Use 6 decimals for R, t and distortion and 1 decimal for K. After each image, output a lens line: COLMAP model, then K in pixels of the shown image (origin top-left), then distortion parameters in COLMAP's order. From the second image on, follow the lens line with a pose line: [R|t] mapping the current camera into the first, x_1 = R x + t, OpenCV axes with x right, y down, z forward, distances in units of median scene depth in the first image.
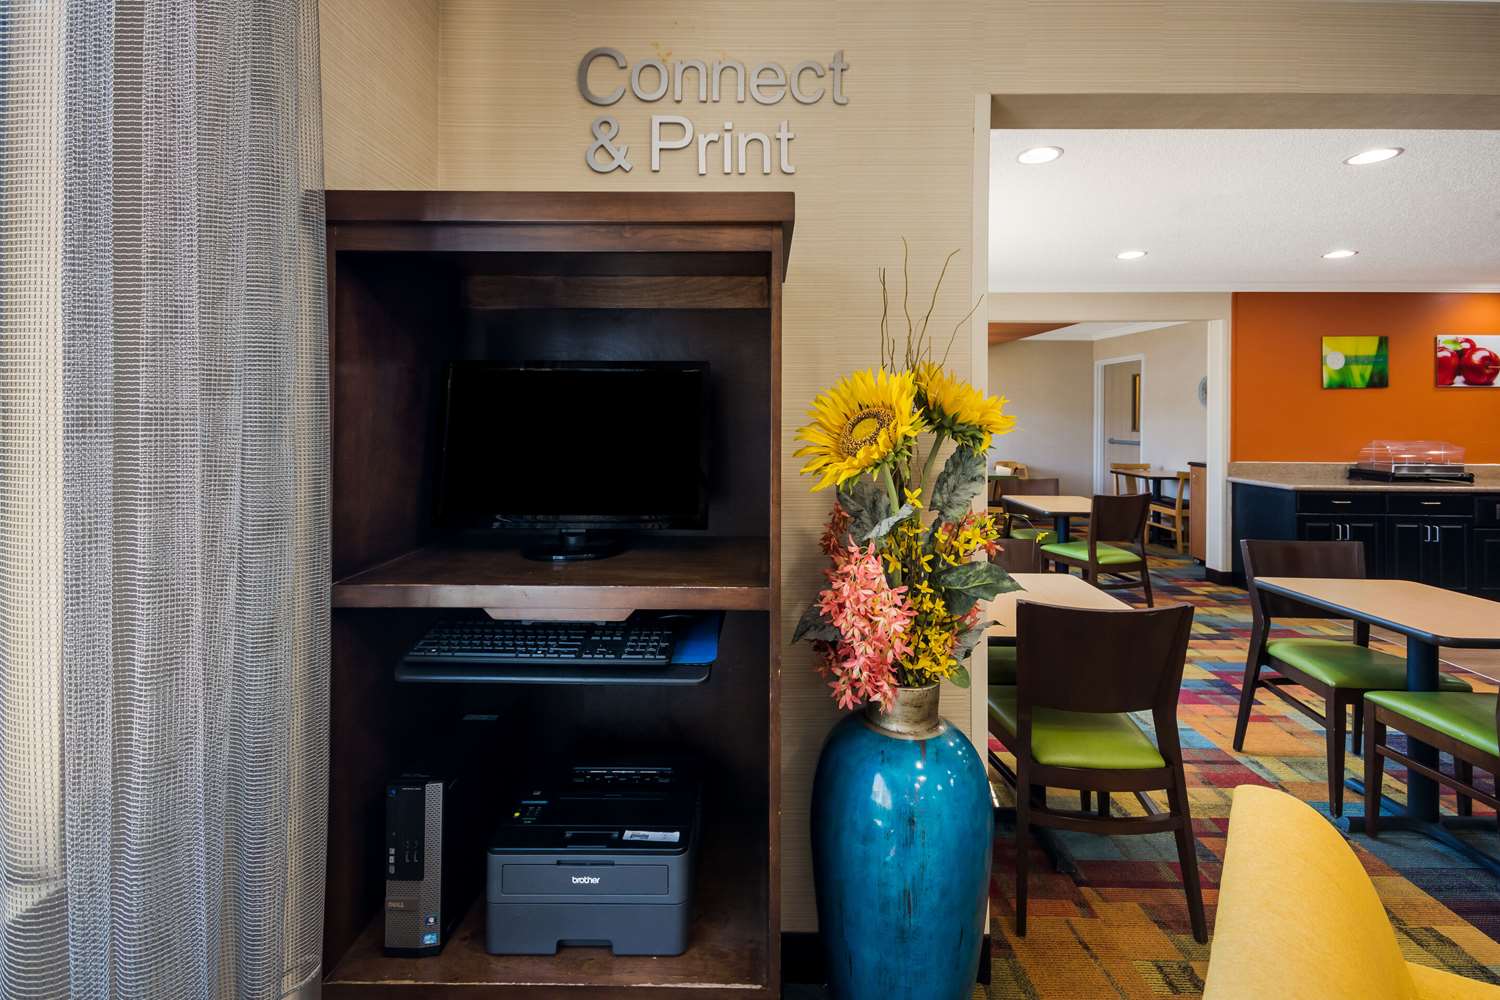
lens RADIAL K [[704.5, 0, 740.1], [0, 704.5, 429.3], [0, 0, 1]] dist [0.003633, 0.000561]
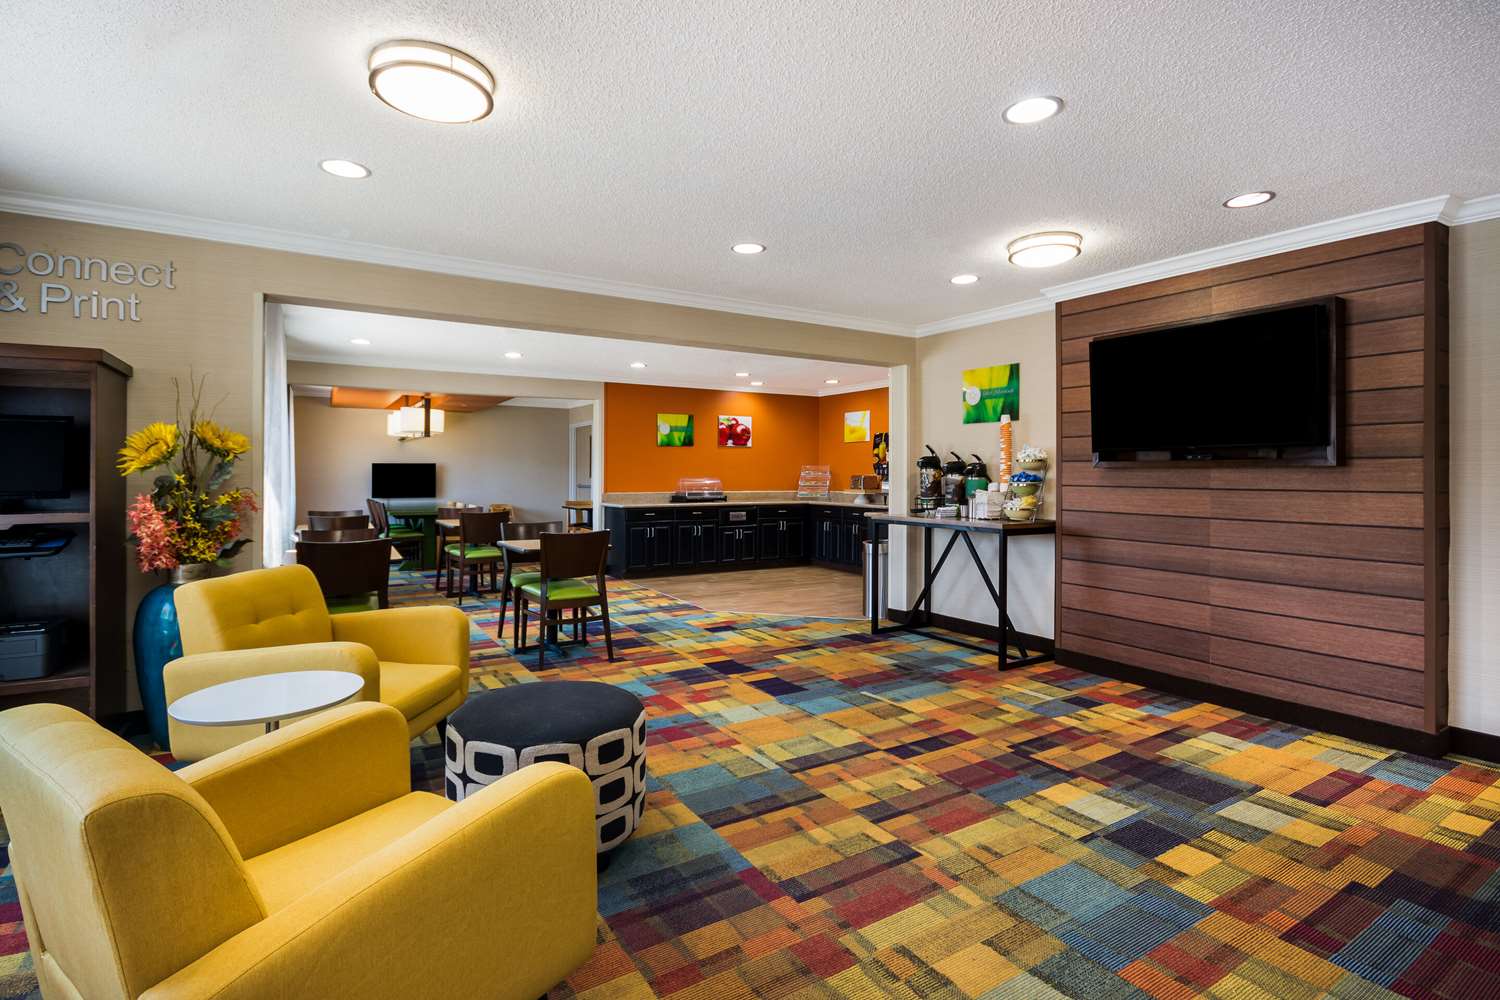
lens RADIAL K [[699.5, 0, 729.8], [0, 699.5, 479.5], [0, 0, 1]] dist [0.002367, -0.006971]
pose [[0.852525, -0.009671, 0.522597, 0.133528], [0.016226, 0.999837, -0.007967, 0.033806], [-0.522434, 0.015272, 0.852543, -0.437894]]
